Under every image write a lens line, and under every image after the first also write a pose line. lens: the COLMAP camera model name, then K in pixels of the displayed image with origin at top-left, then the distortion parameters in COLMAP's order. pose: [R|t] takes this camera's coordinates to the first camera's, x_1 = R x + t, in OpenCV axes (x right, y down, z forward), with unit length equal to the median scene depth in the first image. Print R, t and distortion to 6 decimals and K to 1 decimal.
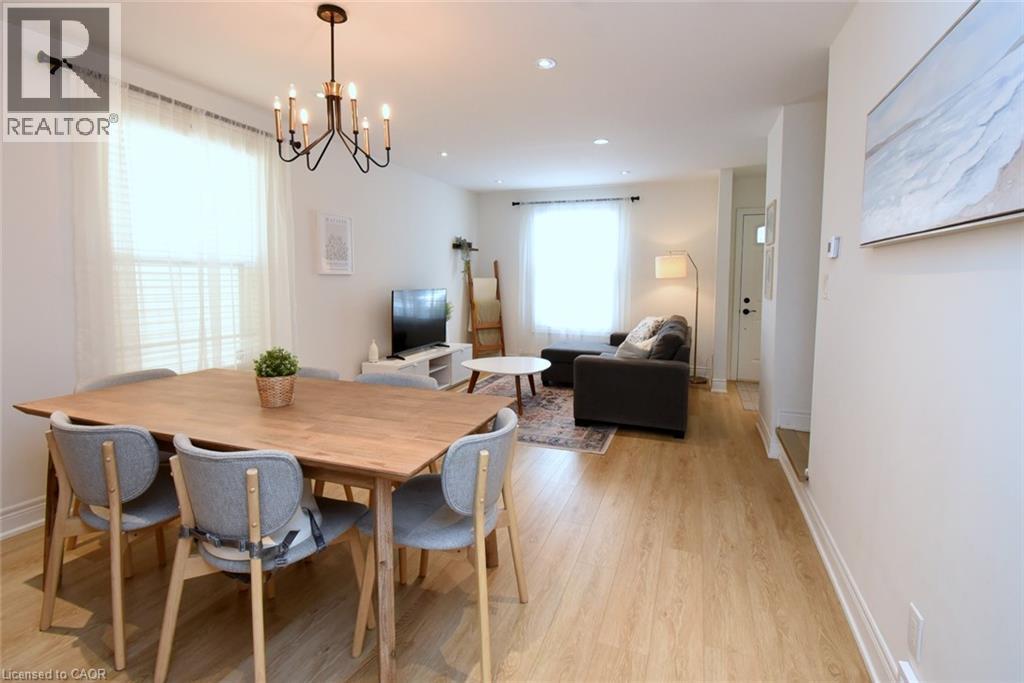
lens RADIAL K [[474.4, 0, 523.1], [0, 474.4, 313.7], [0, 0, 1]] dist [-0.002301, -0.003477]
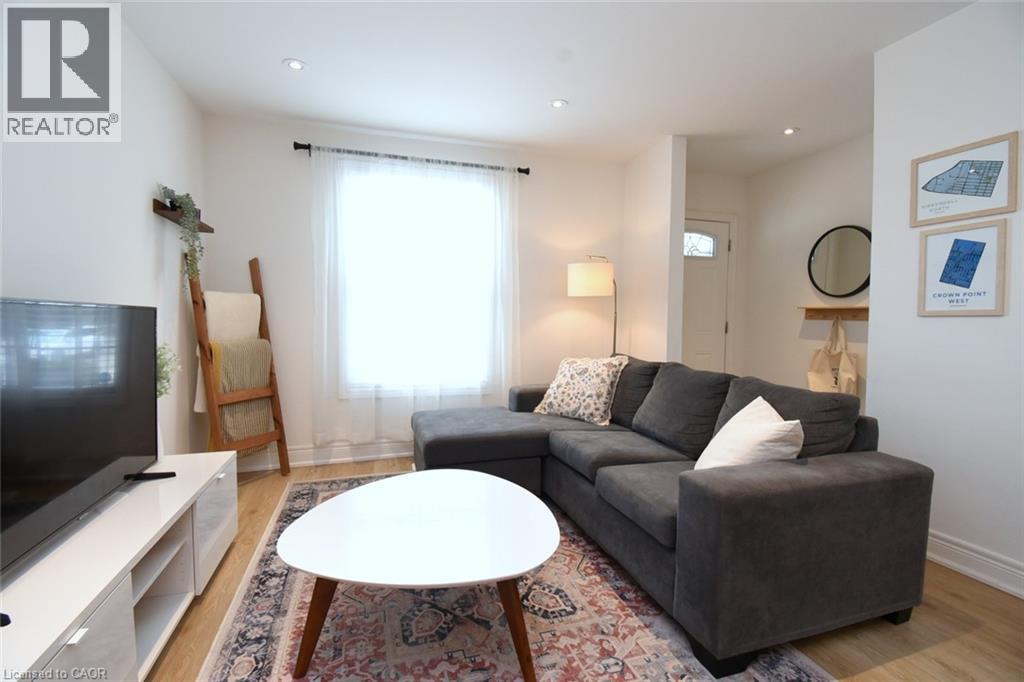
lens RADIAL K [[442.5, 0, 508.5], [0, 442.5, 342.9], [0, 0, 1]] dist [-0.002869, -0.009273]
pose [[0.804905, -0.031125, 0.592587, -0.160988], [0.045047, 0.998947, -0.008718, -0.013839], [-0.591692, 0.033711, 0.805459, 0.657395]]
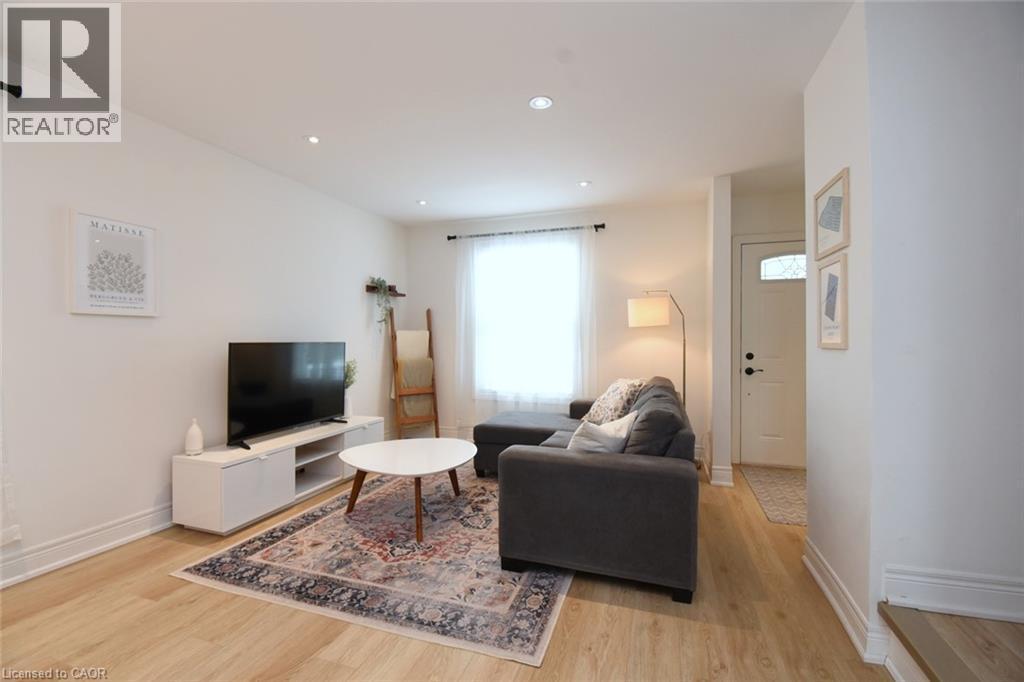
lens RADIAL K [[442.5, 0, 510.9], [0, 442.5, 341.9], [0, 0, 1]] dist [-0.002869, -0.009273]
pose [[0.999763, -0.004956, 0.021214, 0.088610], [0.006448, 0.997467, -0.070835, -0.003771], [-0.020809, 0.070955, 0.997262, 0.349086]]
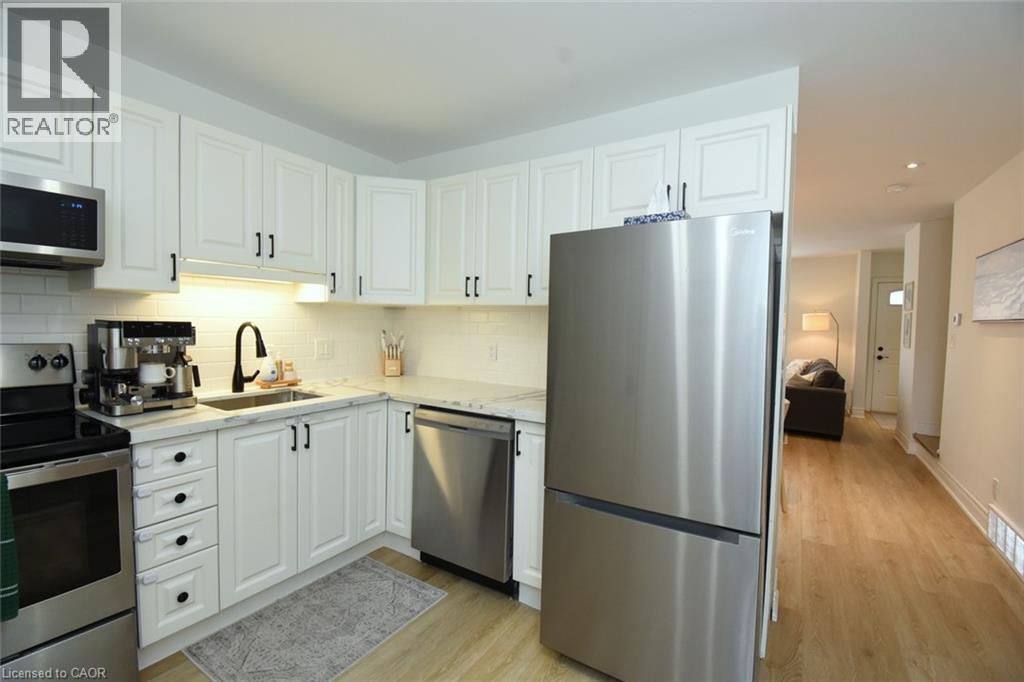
lens RADIAL K [[442.5, 0, 521.7], [0, 442.5, 341.1], [0, 0, 1]] dist [-0.002869, -0.009273]
pose [[0.978514, 0.023194, -0.204870, -0.265116], [-0.029954, 0.999102, -0.029957, 0.017646], [0.203992, 0.035450, 0.978331, -0.409201]]
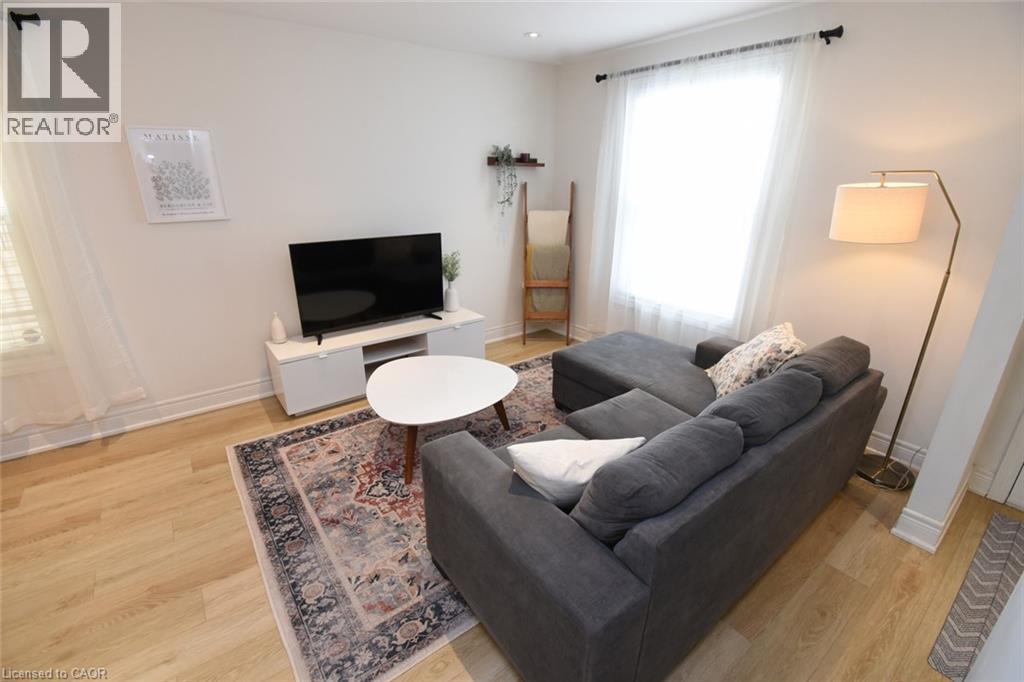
lens RADIAL K [[442.5, 0, 510.7], [0, 442.5, 345.7], [0, 0, 1]] dist [-0.002869, -0.009273]
pose [[0.838450, 0.195208, -0.508818, 0.297455], [-0.044166, 0.954916, 0.293574, -0.098076], [0.543186, -0.223674, 0.809271, 0.573726]]
